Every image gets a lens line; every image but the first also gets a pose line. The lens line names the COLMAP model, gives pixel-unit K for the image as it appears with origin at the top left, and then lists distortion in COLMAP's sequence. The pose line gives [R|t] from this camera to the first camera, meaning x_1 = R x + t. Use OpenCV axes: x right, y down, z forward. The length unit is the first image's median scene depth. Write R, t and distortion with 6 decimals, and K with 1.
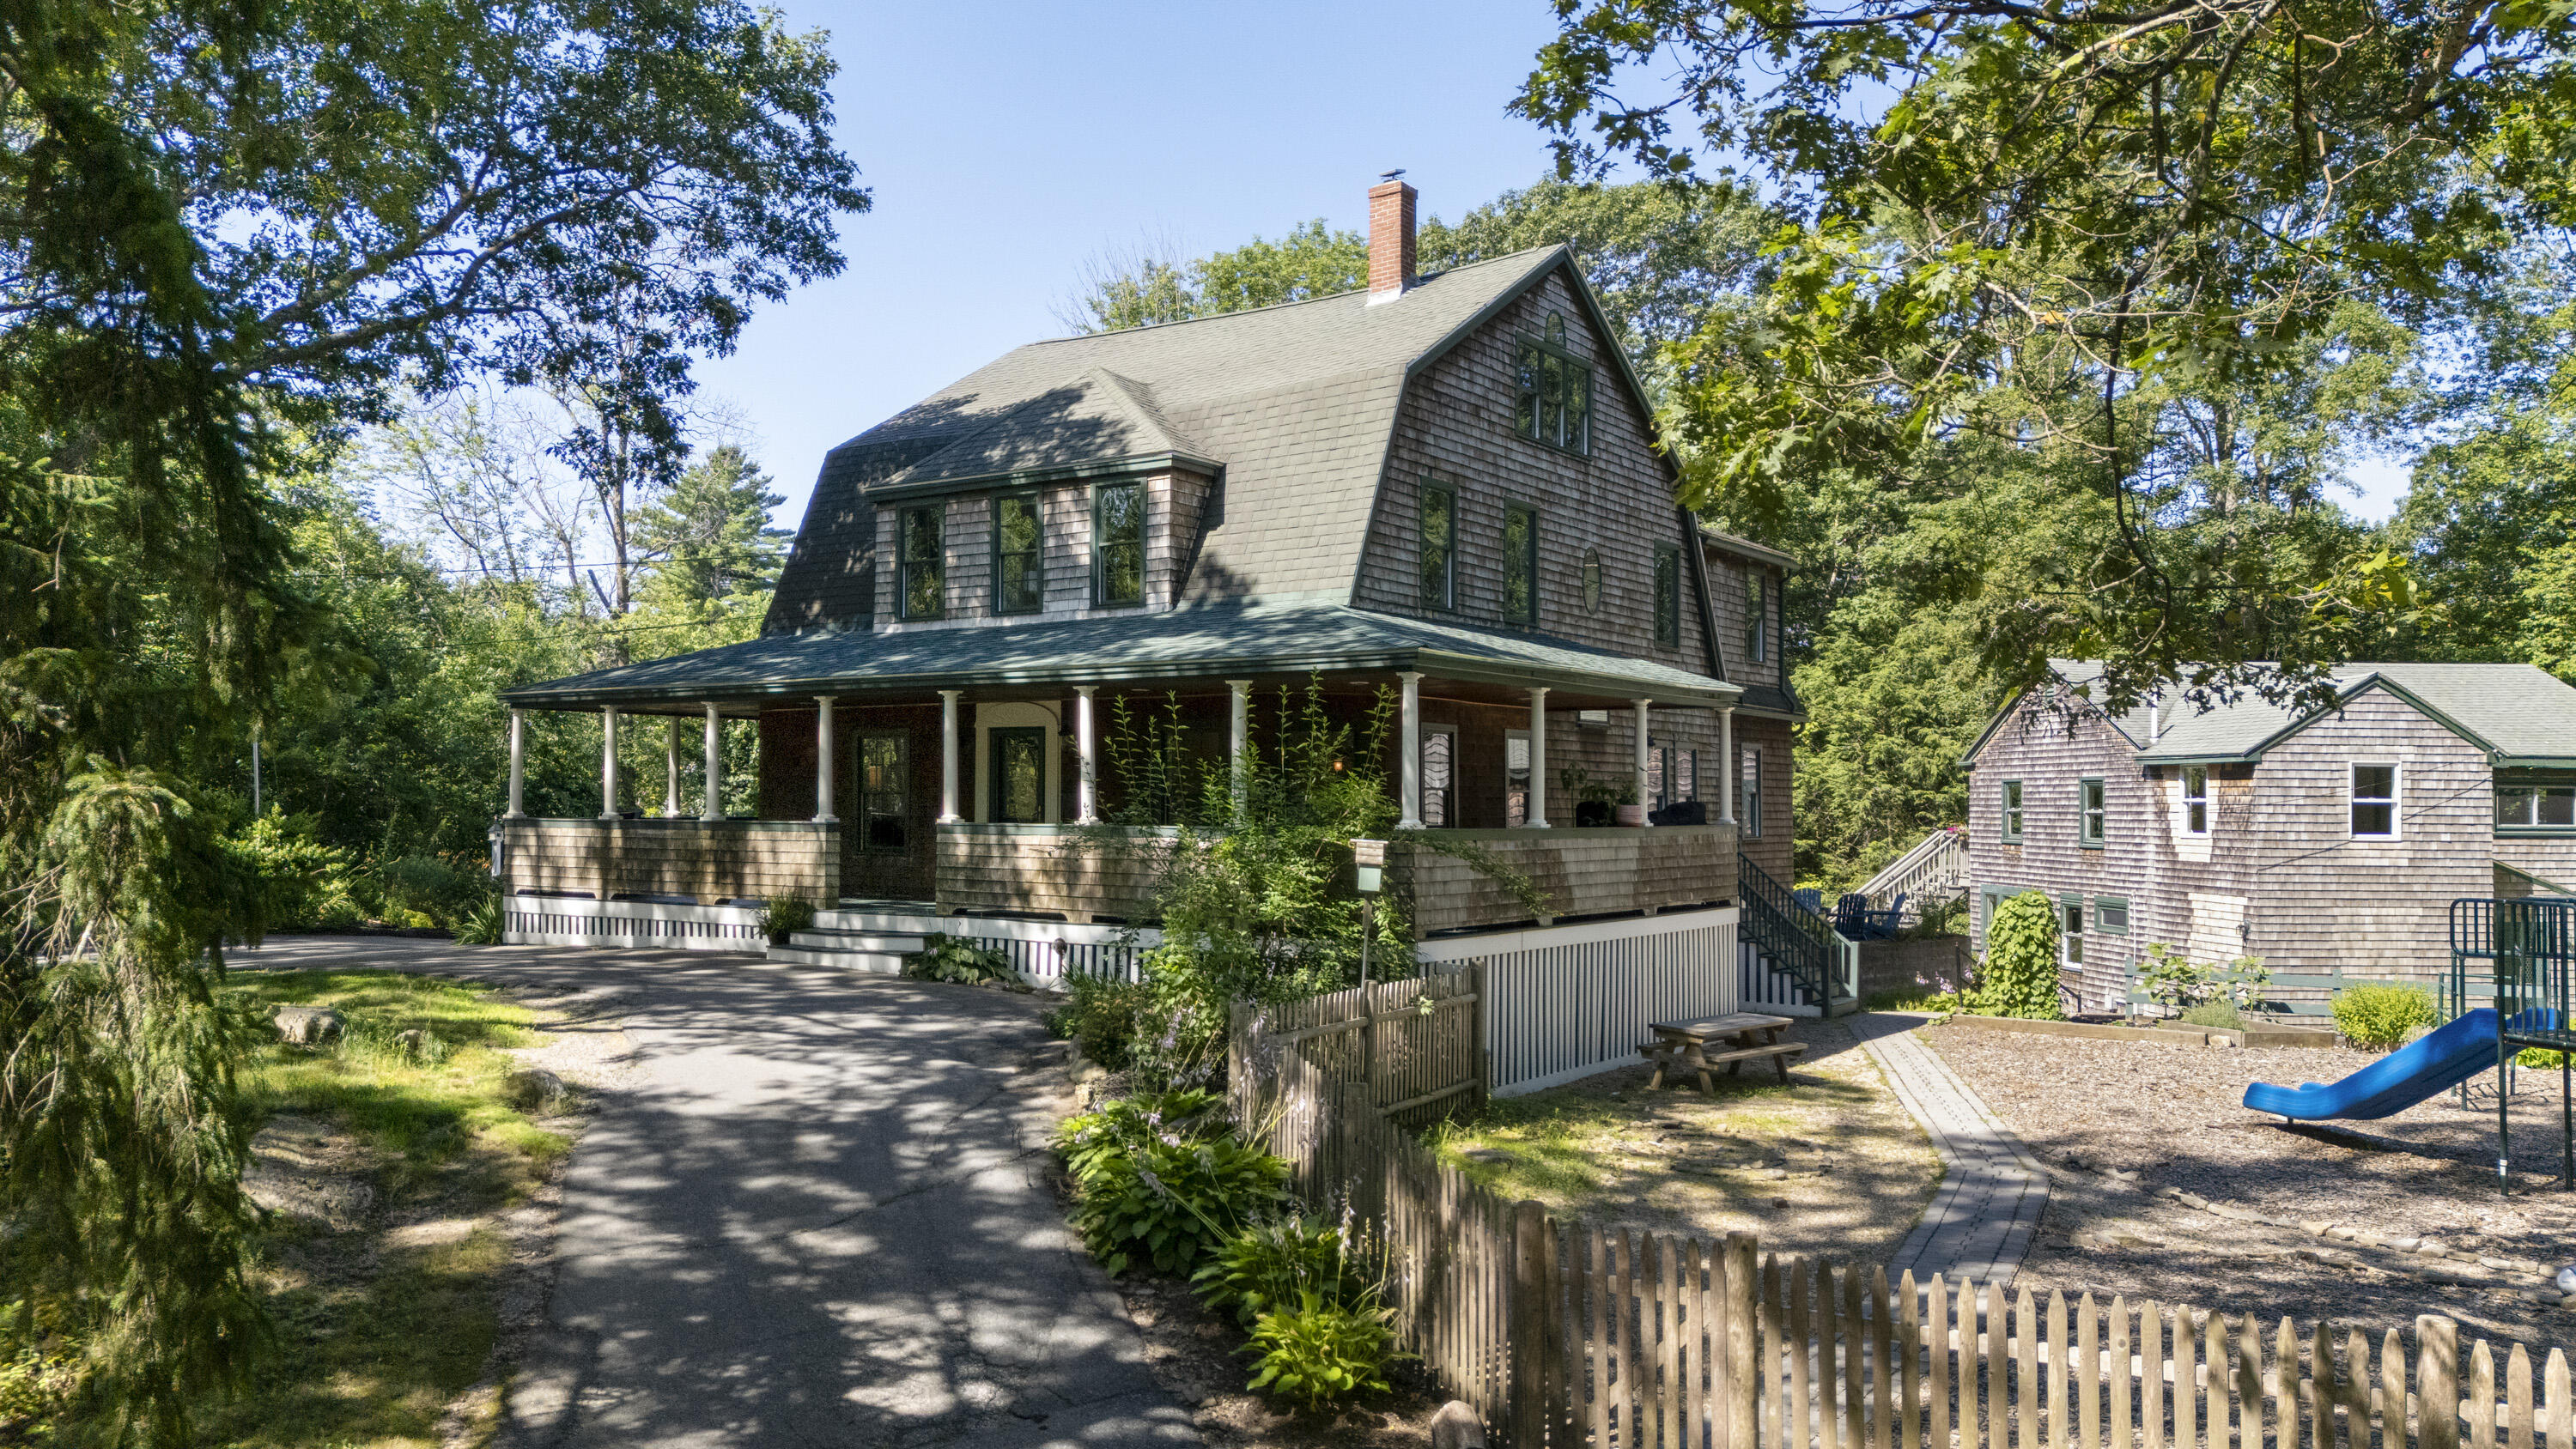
lens RADIAL K [[1902.3, 0, 1287.9], [0, 1902.3, 745.4], [0, 0, 1]] dist [0.057586, -0.042625]
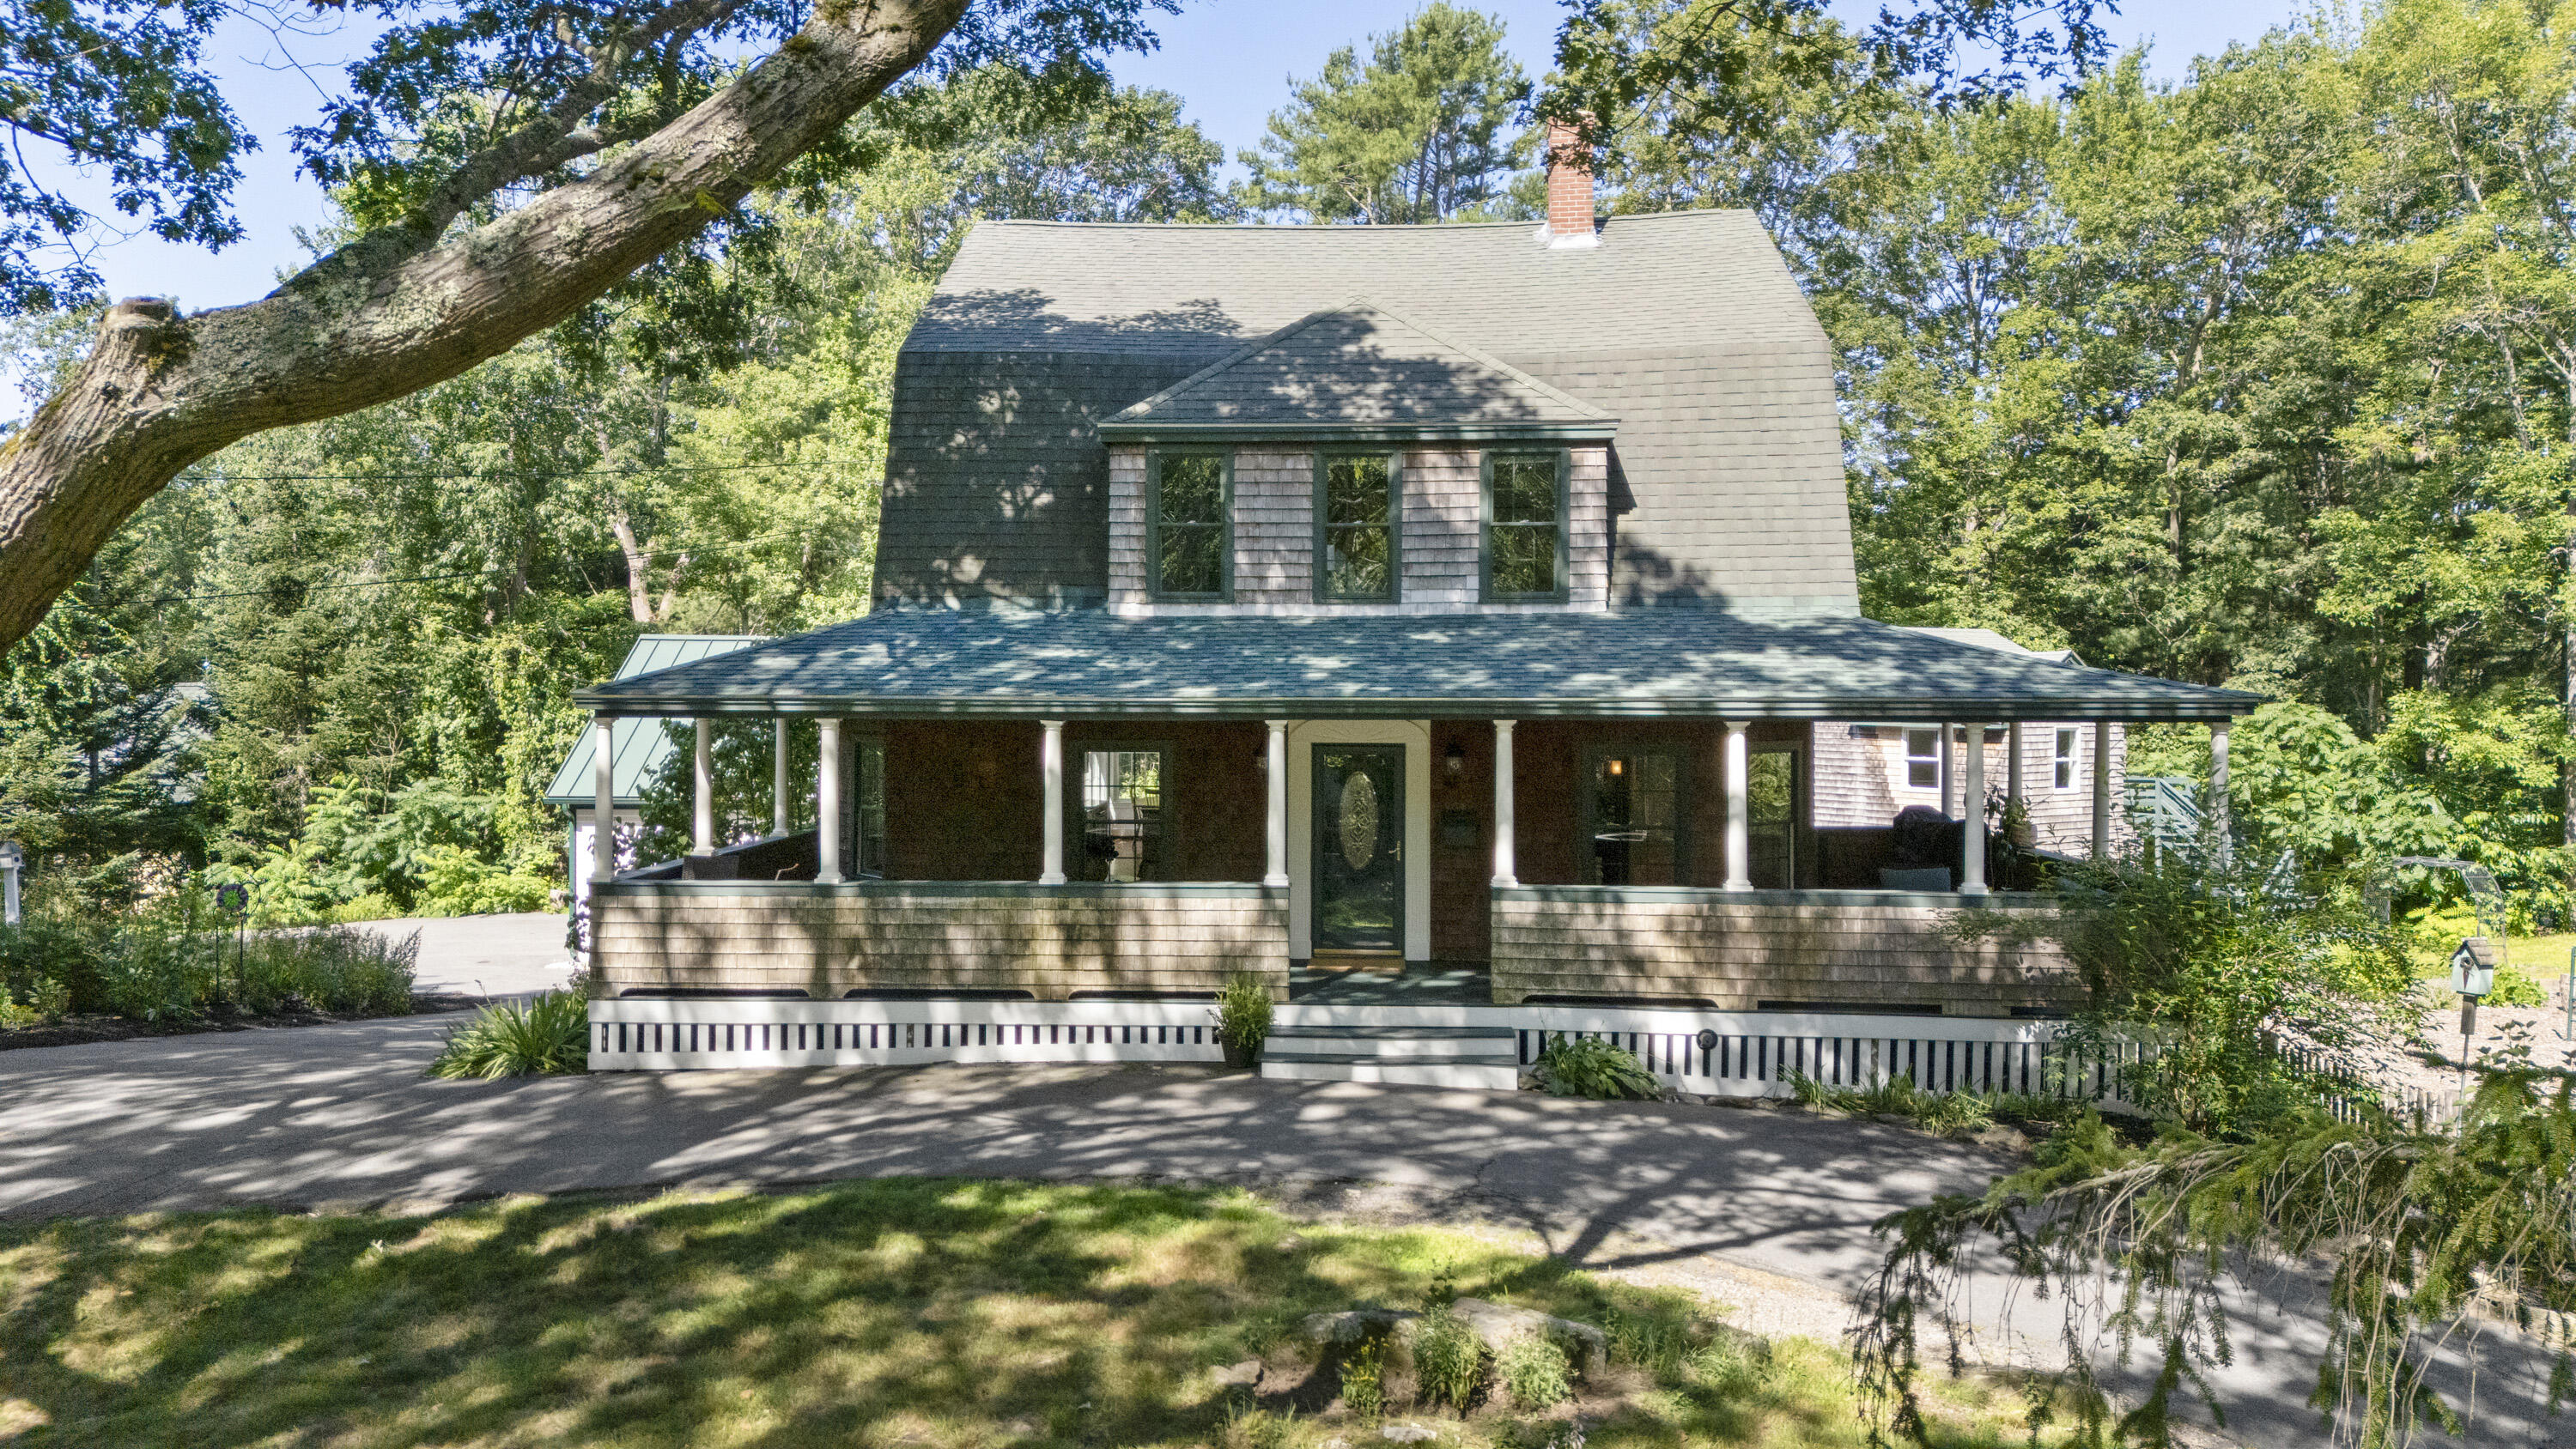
lens RADIAL K [[1902.3, 0, 1292.6], [0, 1902.3, 728.2], [0, 0, 1]] dist [0.057586, -0.042625]
pose [[0.846825, -0.012507, 0.531725, -0.592369], [-0.013849, 0.998866, 0.045551, -0.052091], [-0.531692, -0.045938, 0.845691, 0.337808]]
